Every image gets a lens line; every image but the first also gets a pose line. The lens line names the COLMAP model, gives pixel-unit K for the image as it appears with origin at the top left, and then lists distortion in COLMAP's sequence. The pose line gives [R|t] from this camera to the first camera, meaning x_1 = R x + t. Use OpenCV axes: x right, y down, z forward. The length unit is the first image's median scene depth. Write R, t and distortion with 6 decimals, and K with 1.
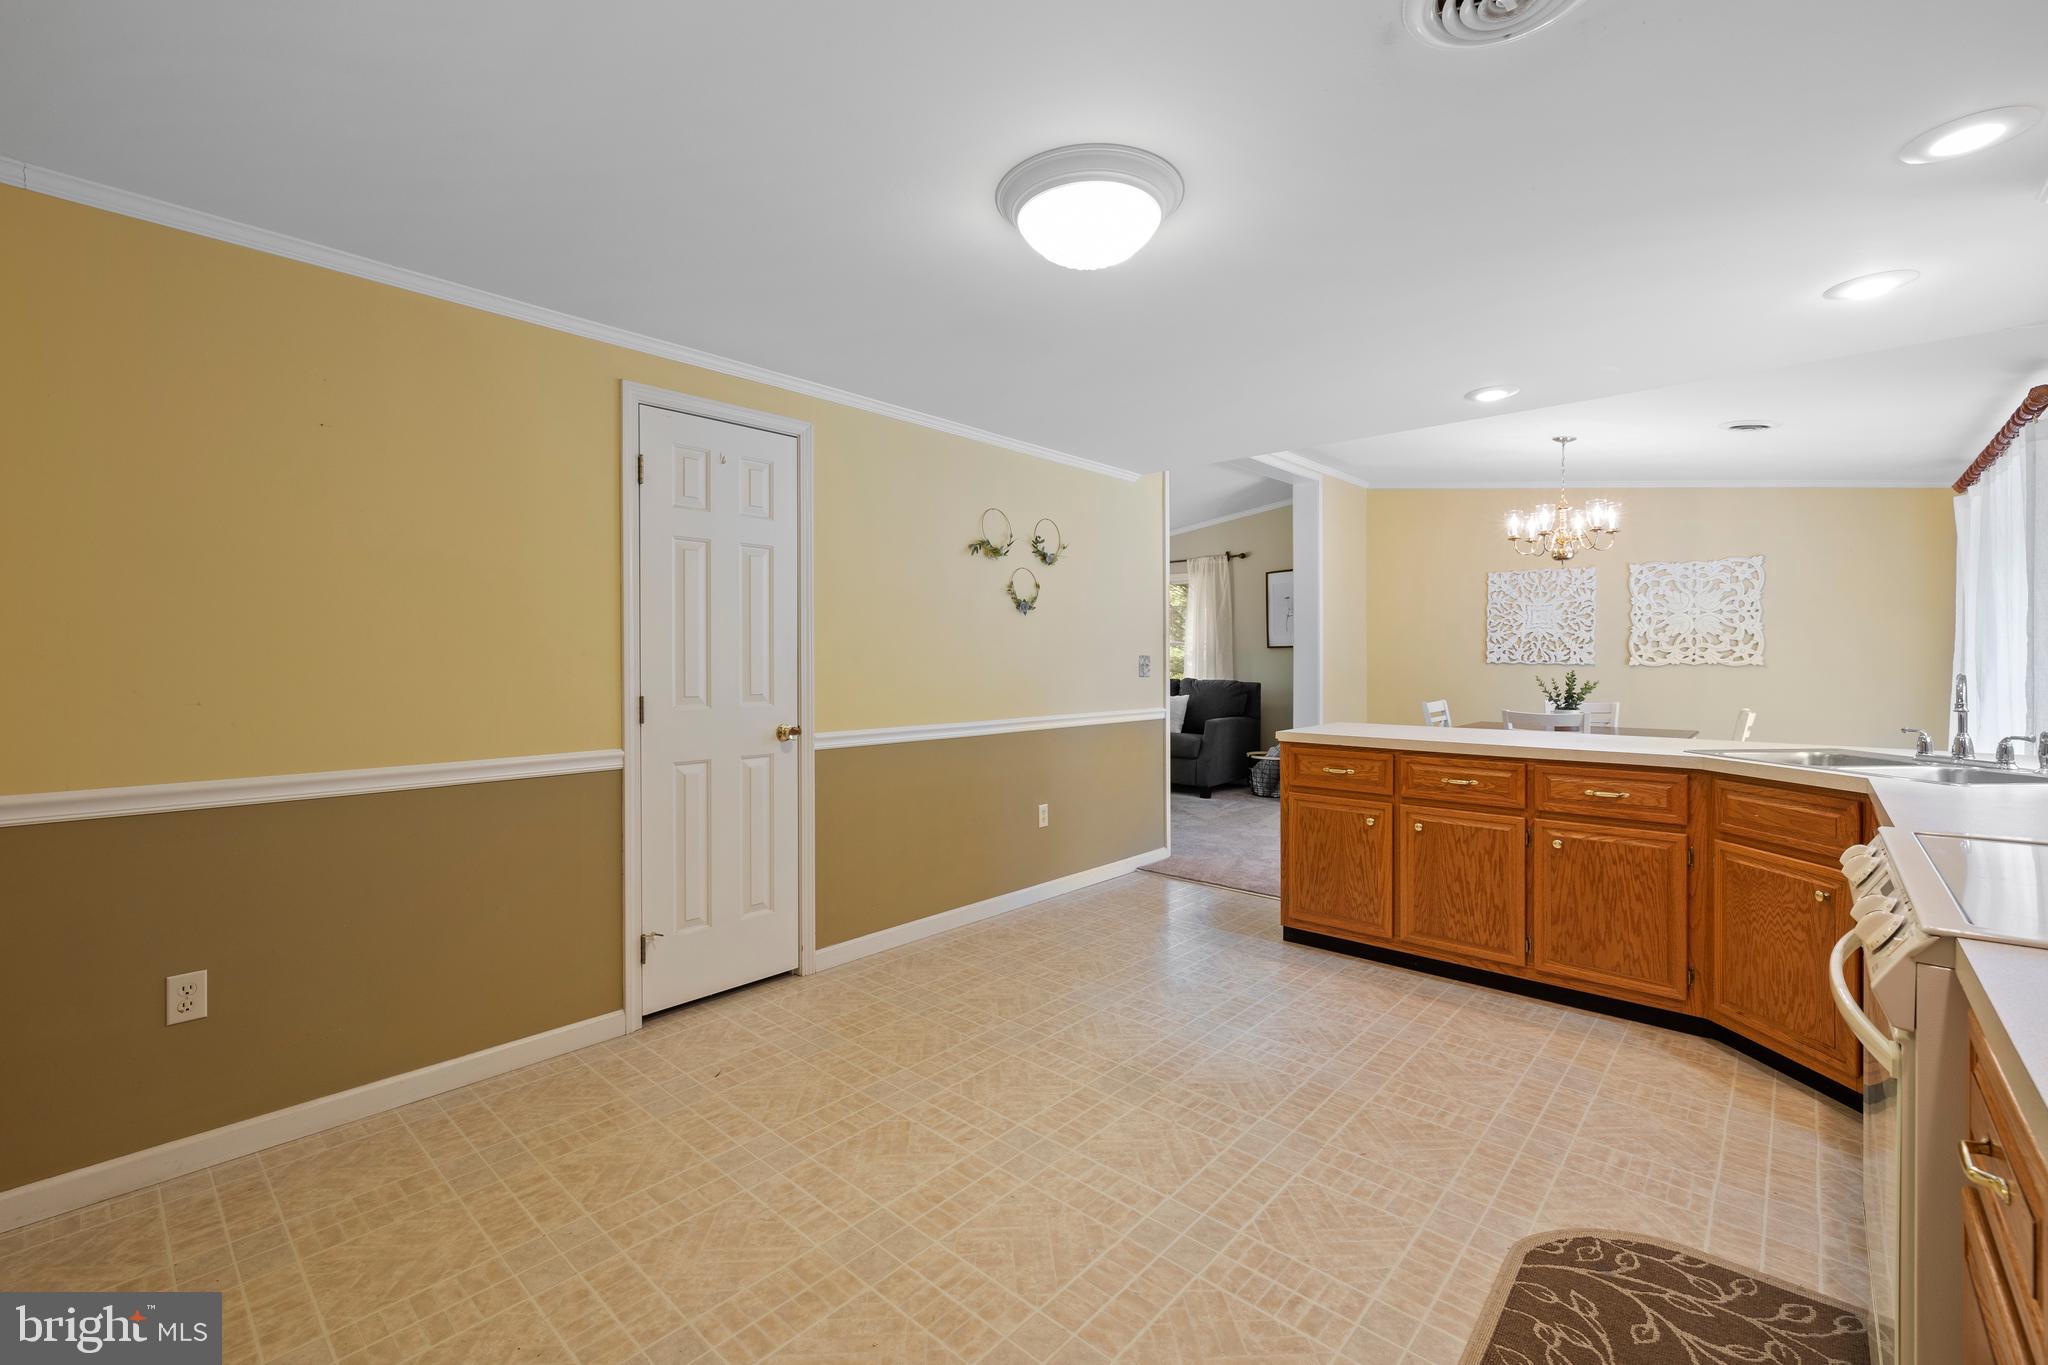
lens RADIAL K [[867.5, 0, 1018.2], [0, 867.5, 661.0], [0, 0, 1]] dist [0.001096, 0.000253]
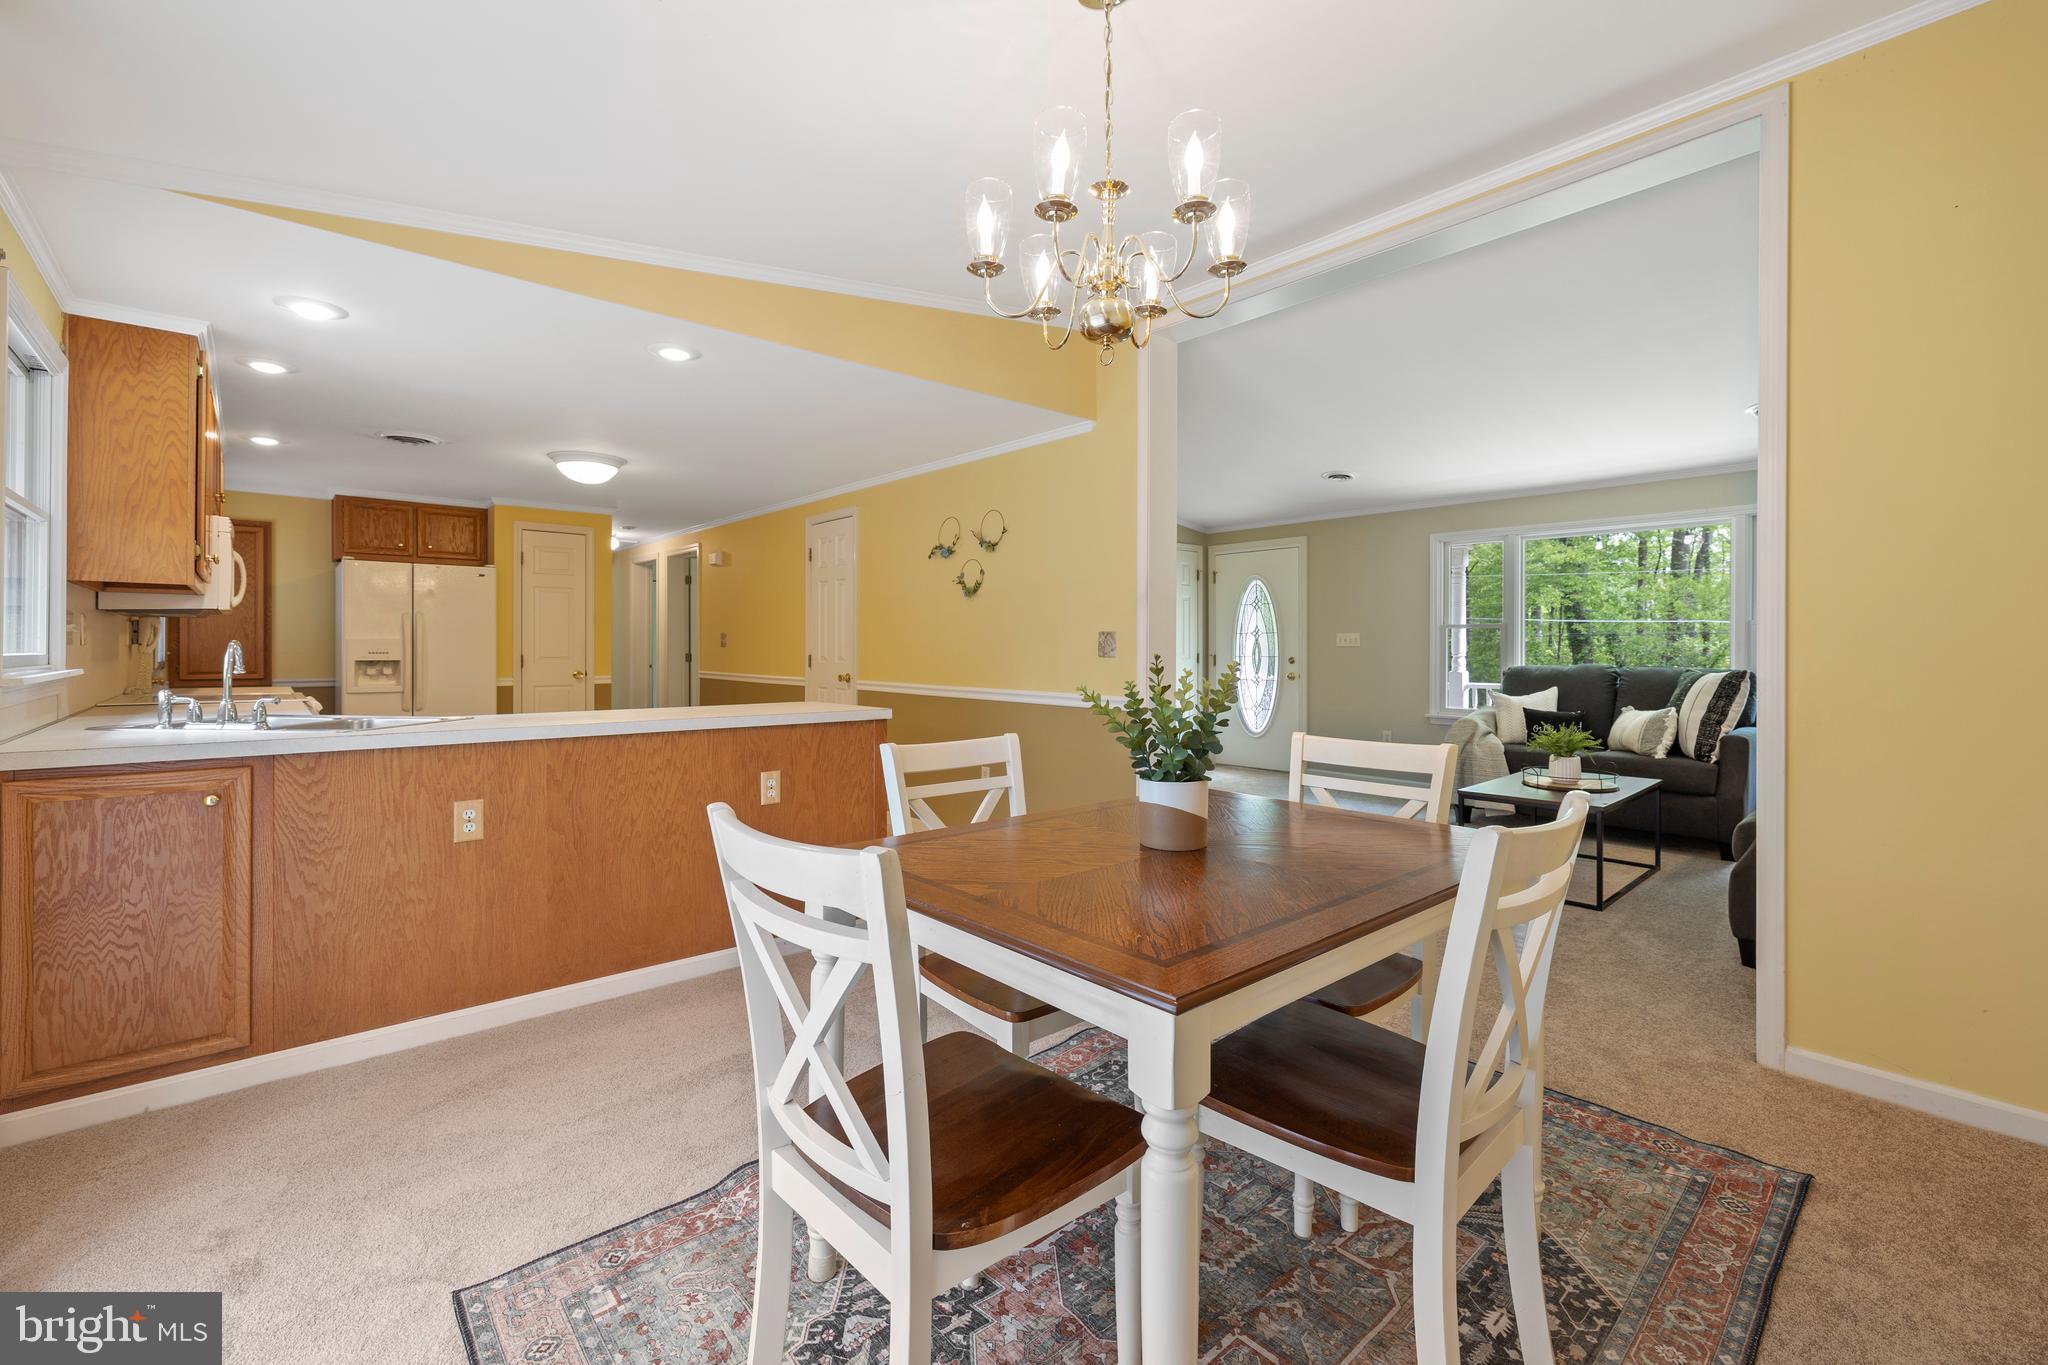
lens RADIAL K [[867.2, 0, 1016.3], [0, 867.2, 649.5], [0, 0, 1]] dist [-0.006447, 0.000687]
pose [[-0.121598, 0.002648, -0.992576, 0.970485], [-0.005618, 0.999979, 0.003356, 0.008401], [0.992563, 0.005985, -0.121581, 1.002829]]
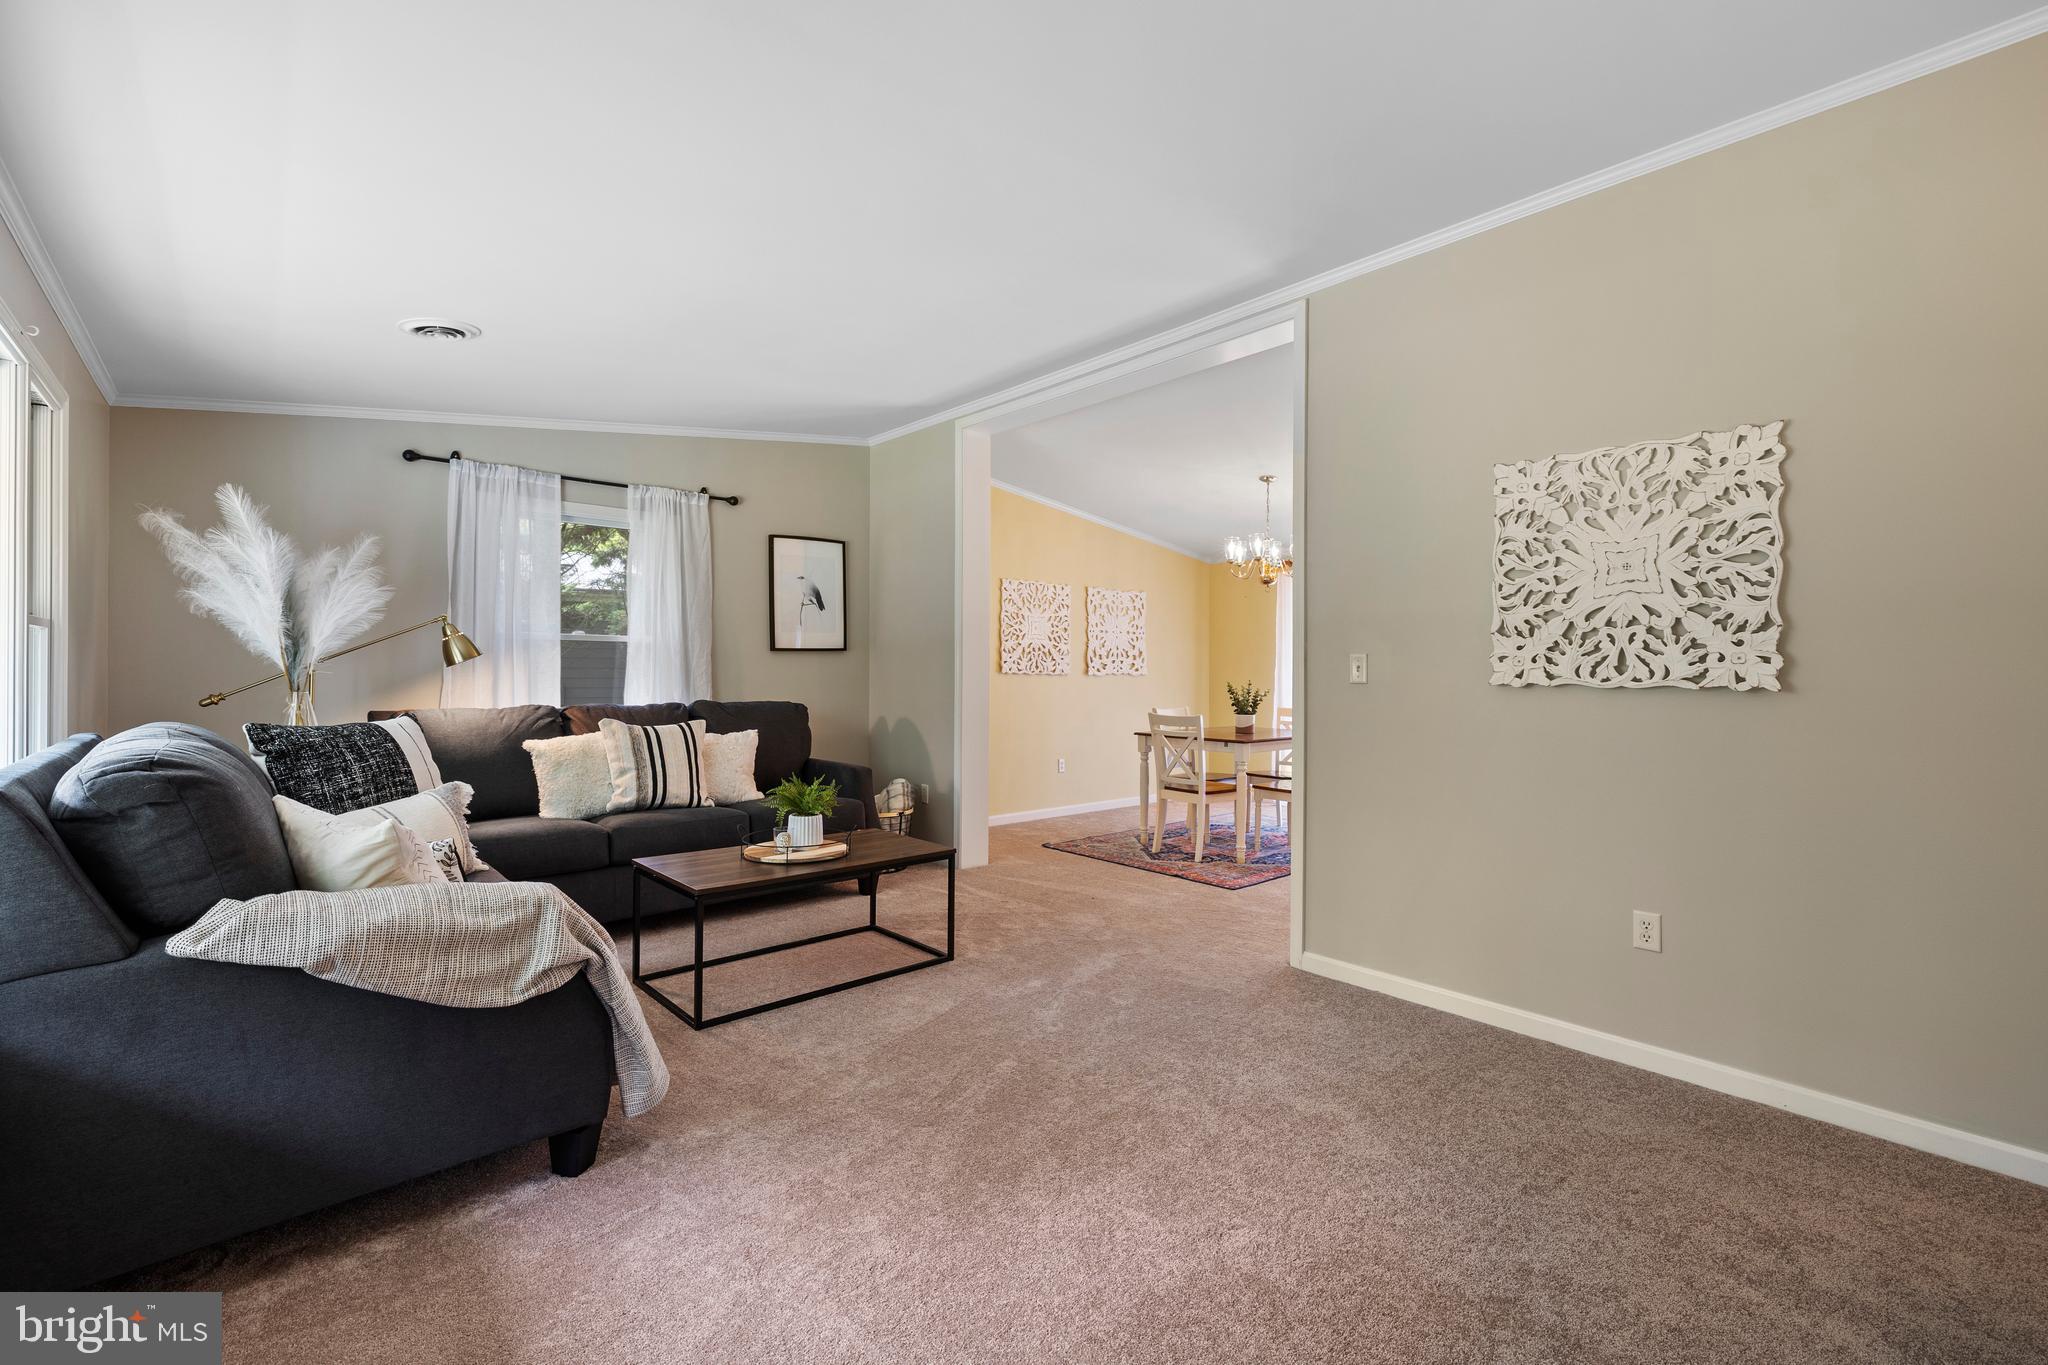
lens RADIAL K [[876.4, 0, 1030.1], [0, 876.4, 672.4], [0, 0, 1]] dist [-0.006922, -0.000690]
pose [[0.109645, -0.000106, 0.993971, -0.557715], [-0.002621, 0.999996, 0.000396, 0.000947], [-0.993967, -0.002648, 0.109645, 1.180707]]
